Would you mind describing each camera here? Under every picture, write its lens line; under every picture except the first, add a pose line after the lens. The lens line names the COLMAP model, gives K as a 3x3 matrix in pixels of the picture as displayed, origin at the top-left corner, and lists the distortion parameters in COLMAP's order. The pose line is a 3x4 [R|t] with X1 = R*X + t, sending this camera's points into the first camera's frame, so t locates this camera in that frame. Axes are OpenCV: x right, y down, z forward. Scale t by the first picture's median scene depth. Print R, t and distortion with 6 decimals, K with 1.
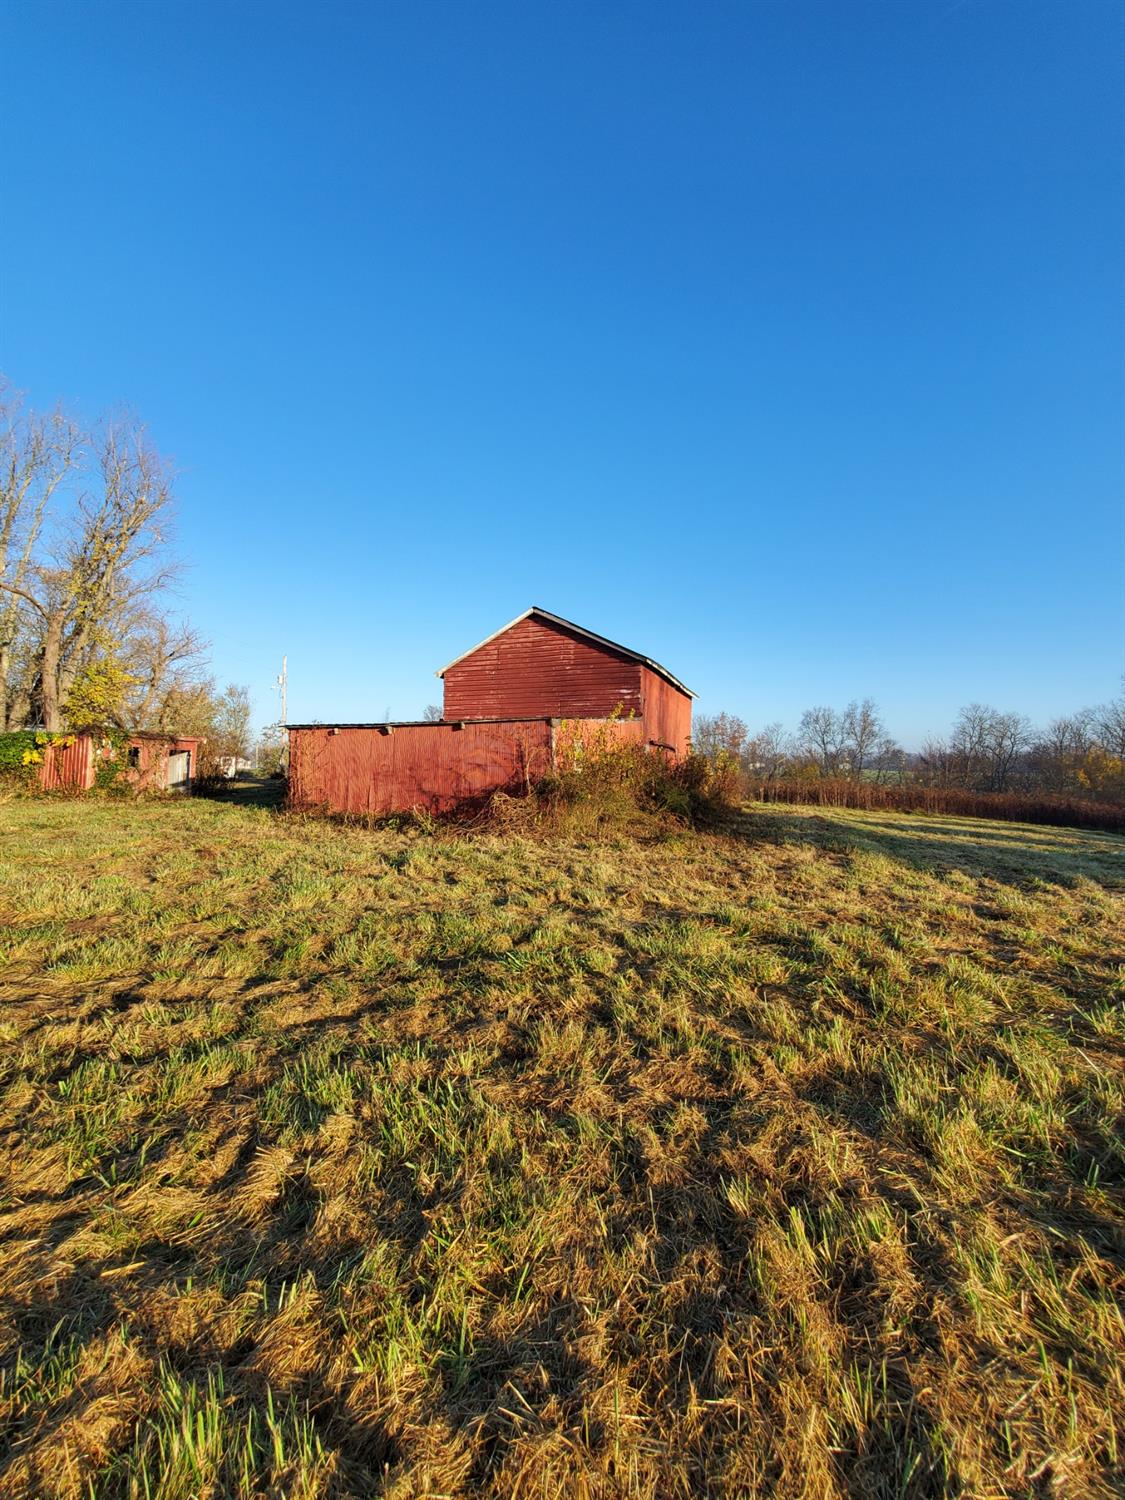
lens RADIAL K [[604.9, 0, 564.3], [0, 604.9, 739.2], [0, 0, 1]] dist [0.019513, 0.000293]
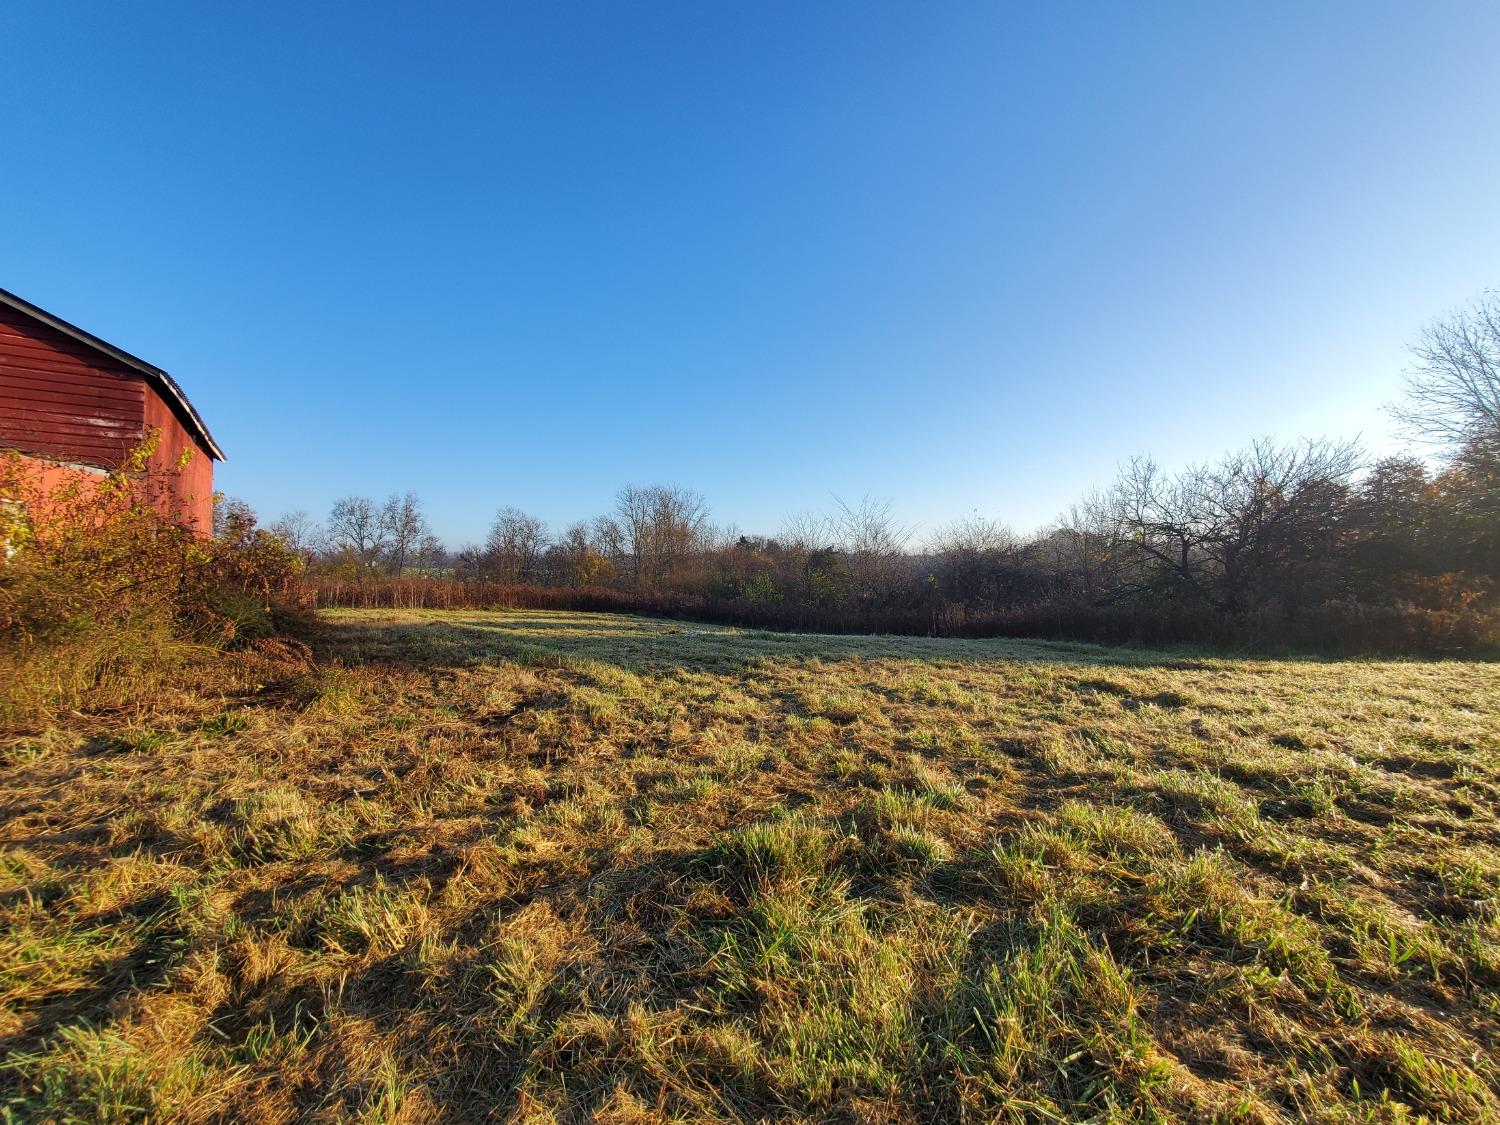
lens RADIAL K [[604.9, 0, 735.6], [0, 604.9, 564.8], [0, 0, 1]] dist [0.019513, 0.000293]
pose [[0.561296, 0.000329, 0.827615, -0.035106], [-0.038761, 0.998913, 0.025891, 0.010880], [-0.826707, -0.046612, 0.560699, 0.174943]]
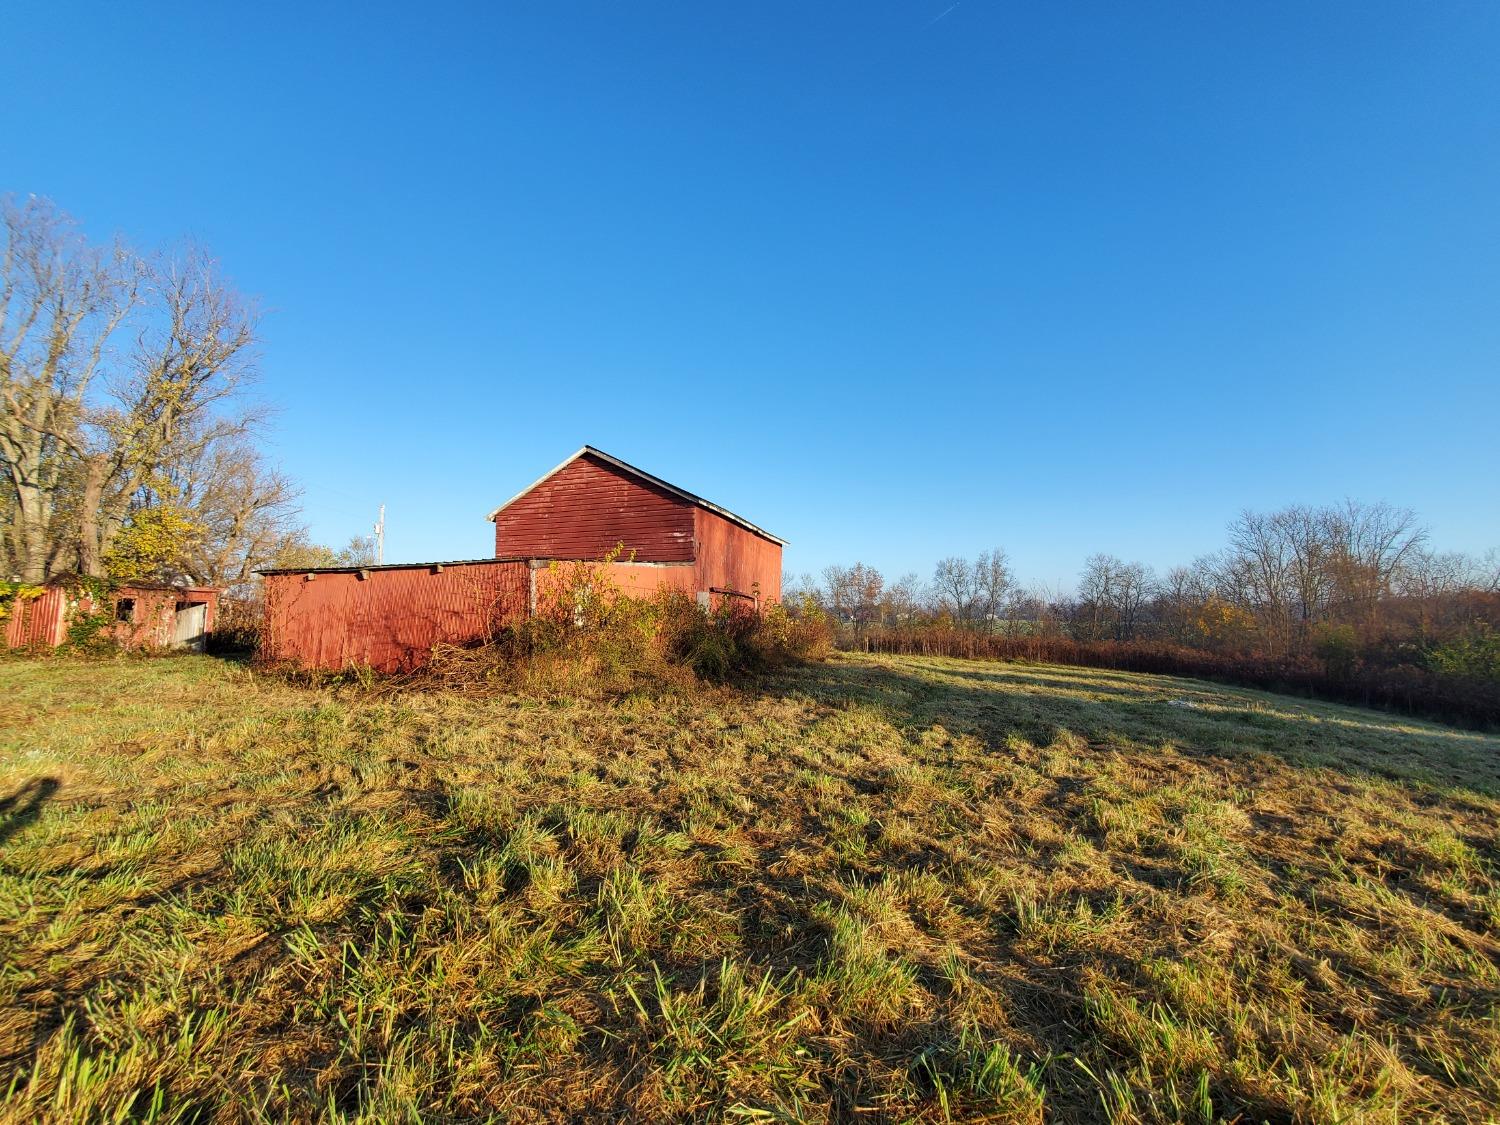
lens RADIAL K [[604.9, 0, 743.4], [0, 604.9, 562.0], [0, 0, 1]] dist [0.019513, 0.000293]
pose [[0.998880, -0.004009, 0.047146, 0.133759], [0.006320, 0.998779, -0.048989, 0.008573], [-0.046893, 0.049232, 0.997686, 0.053393]]
